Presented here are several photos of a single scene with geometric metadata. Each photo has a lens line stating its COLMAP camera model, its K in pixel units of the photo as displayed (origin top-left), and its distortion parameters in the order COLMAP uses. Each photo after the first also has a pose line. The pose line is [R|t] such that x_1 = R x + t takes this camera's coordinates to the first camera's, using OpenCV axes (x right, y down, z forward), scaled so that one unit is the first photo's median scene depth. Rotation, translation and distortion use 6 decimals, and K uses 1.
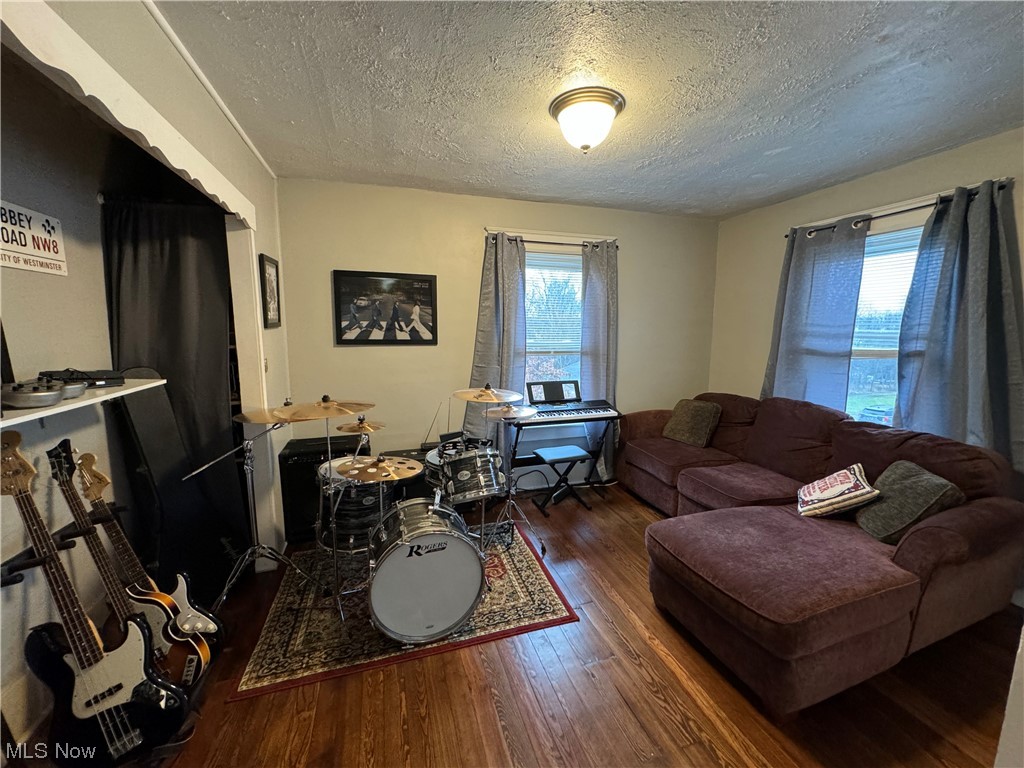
lens RADIAL K [[409.0, 0, 516.0], [0, 409.0, 386.4], [0, 0, 1]] dist [0.000530, -0.000410]
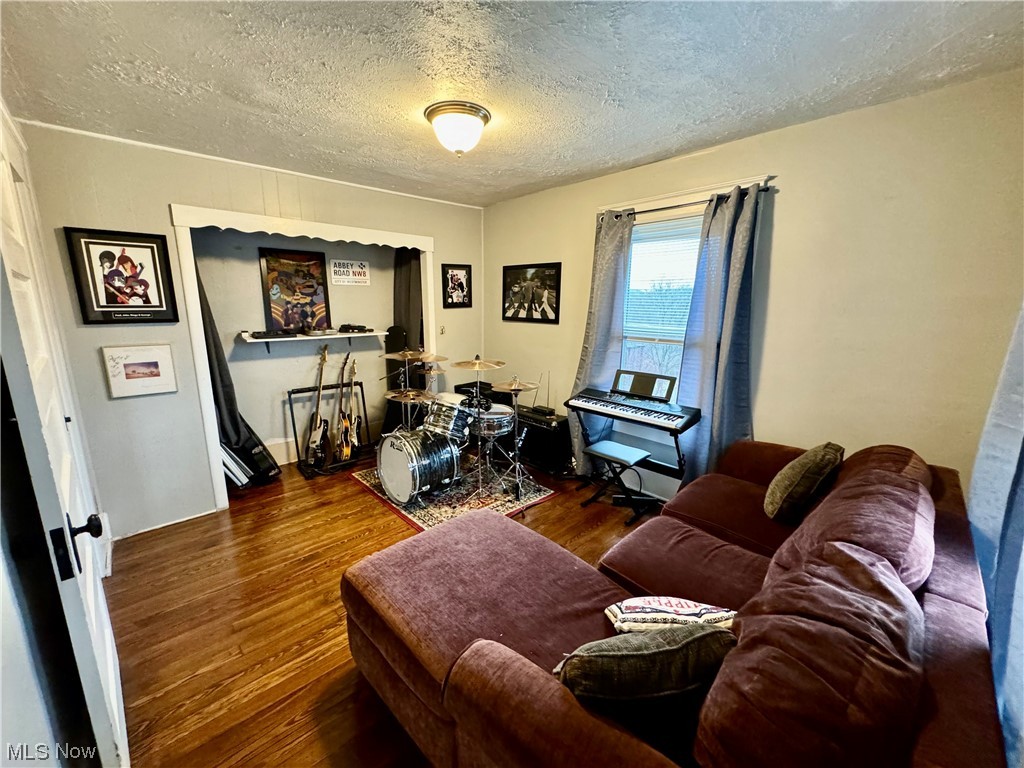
lens RADIAL K [[409.0, 0, 508.2], [0, 409.0, 386.3], [0, 0, 1]] dist [0.000530, -0.000410]
pose [[0.418799, 0.179838, -0.890093, 0.818344], [-0.135281, 0.981611, 0.134677, -0.068455], [0.897946, 0.064010, 0.435427, 0.404556]]
